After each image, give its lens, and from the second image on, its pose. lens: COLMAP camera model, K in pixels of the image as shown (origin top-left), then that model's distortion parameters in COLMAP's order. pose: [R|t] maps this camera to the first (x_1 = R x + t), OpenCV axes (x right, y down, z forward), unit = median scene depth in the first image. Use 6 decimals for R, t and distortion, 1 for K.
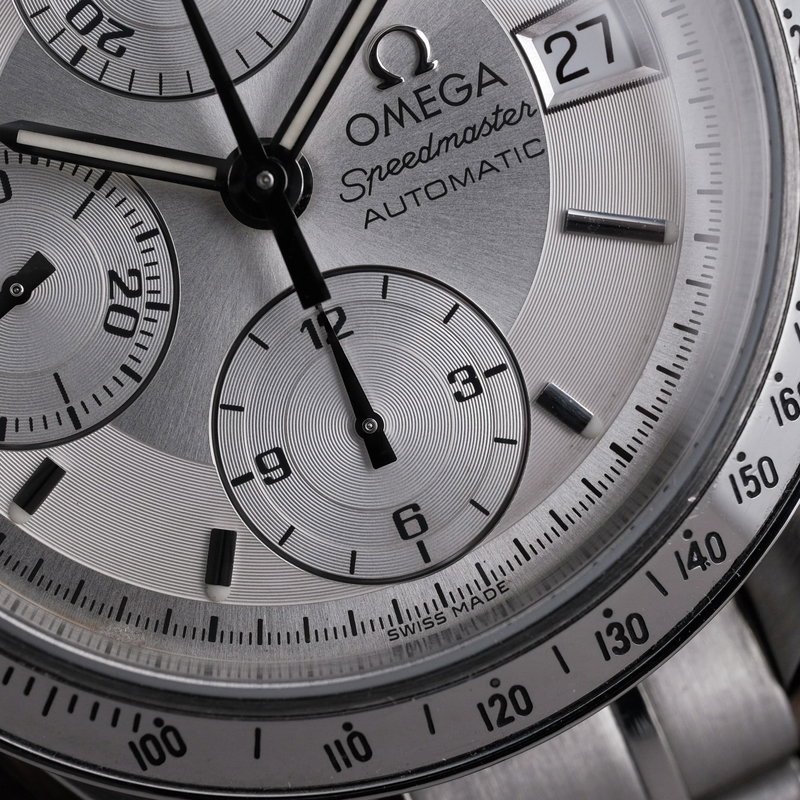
lens RADIAL K [[2134.7, 0, 402.1], [0, 2134.7, 398.1], [0, 0, 1]] dist [-0.003381, 0.000000]
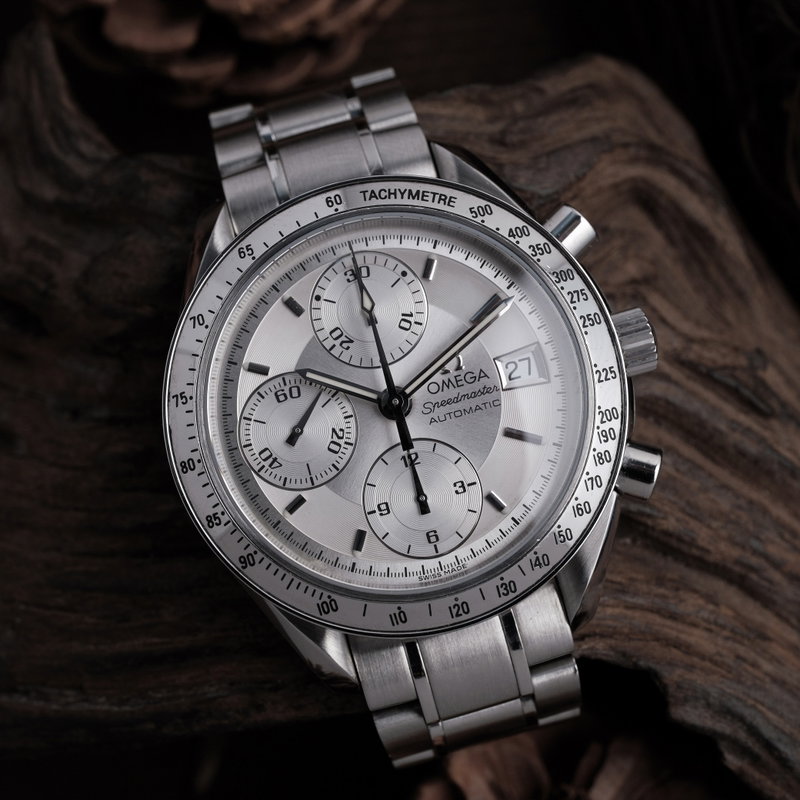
lens RADIAL K [[1439.4, 0, 403.7], [0, 1439.4, 401.2], [0, 0, 1]] dist [0.033316, 0.000000]
pose [[0.991163, 0.126222, -0.040789, 0.019989], [-0.130073, 0.985131, -0.112242, 0.097551], [0.026016, 0.116555, 0.992843, -0.786982]]
